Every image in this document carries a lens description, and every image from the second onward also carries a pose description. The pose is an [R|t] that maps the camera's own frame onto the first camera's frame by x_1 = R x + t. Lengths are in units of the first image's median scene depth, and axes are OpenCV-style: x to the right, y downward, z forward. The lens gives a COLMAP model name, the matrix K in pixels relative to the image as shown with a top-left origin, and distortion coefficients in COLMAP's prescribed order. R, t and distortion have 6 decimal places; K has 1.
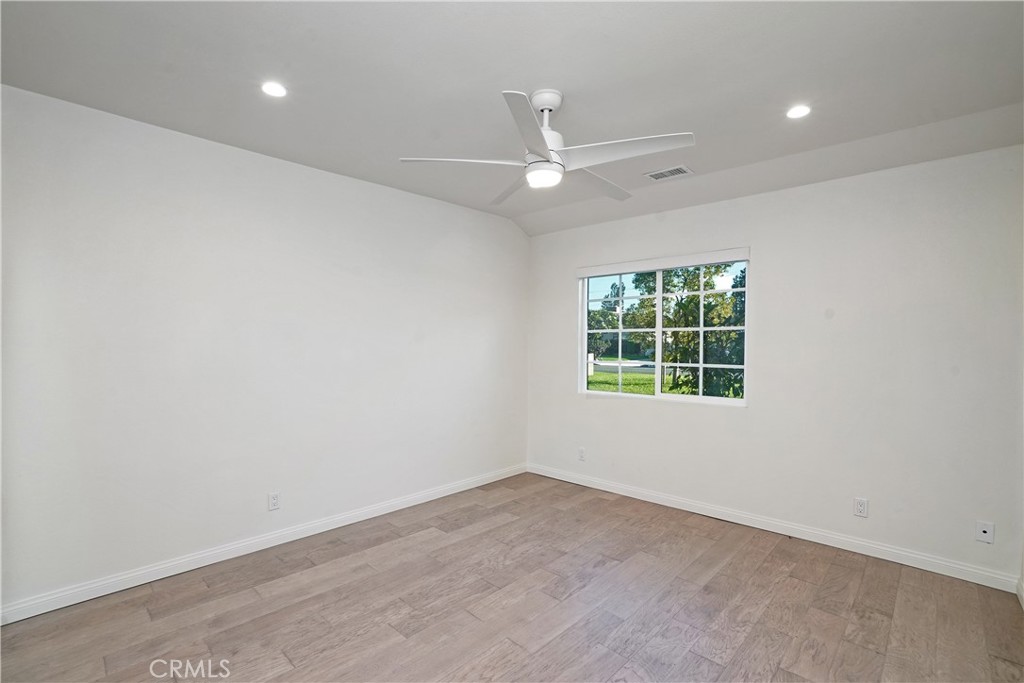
lens RADIAL K [[470.8, 0, 512.8], [0, 470.8, 342.9], [0, 0, 1]] dist [0.004841, 0.000322]
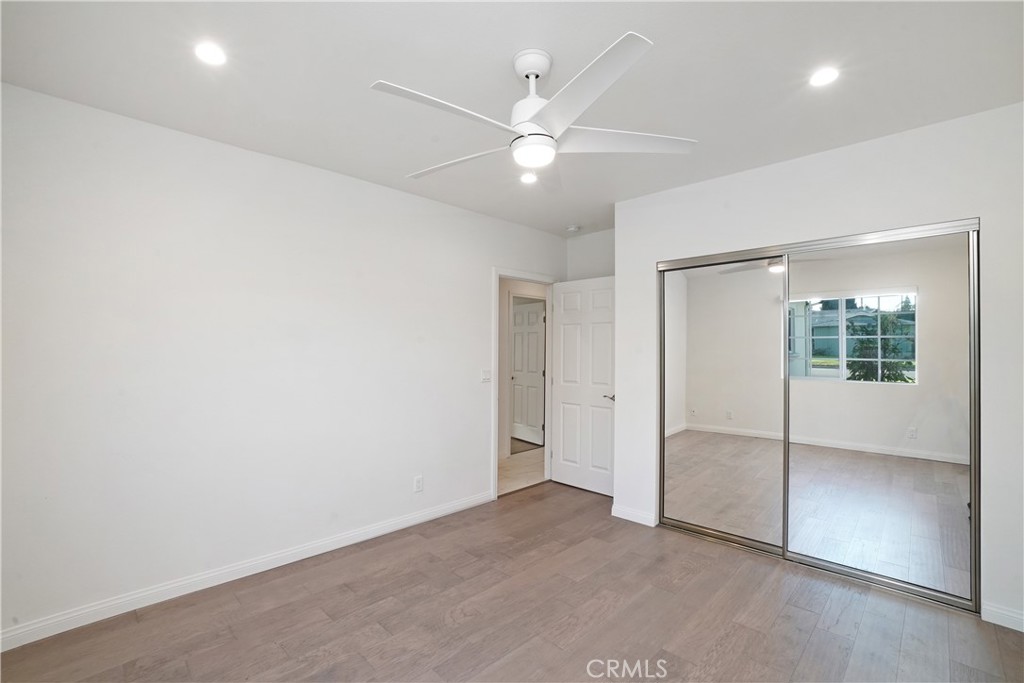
lens RADIAL K [[470.8, 0, 511.9], [0, 470.8, 343.3], [0, 0, 1]] dist [0.004841, 0.000322]
pose [[-0.999653, -0.009803, 0.024452, 0.078977], [-0.009937, 0.999936, -0.005377, -0.020133], [-0.024398, -0.005618, -0.999687, 2.067849]]
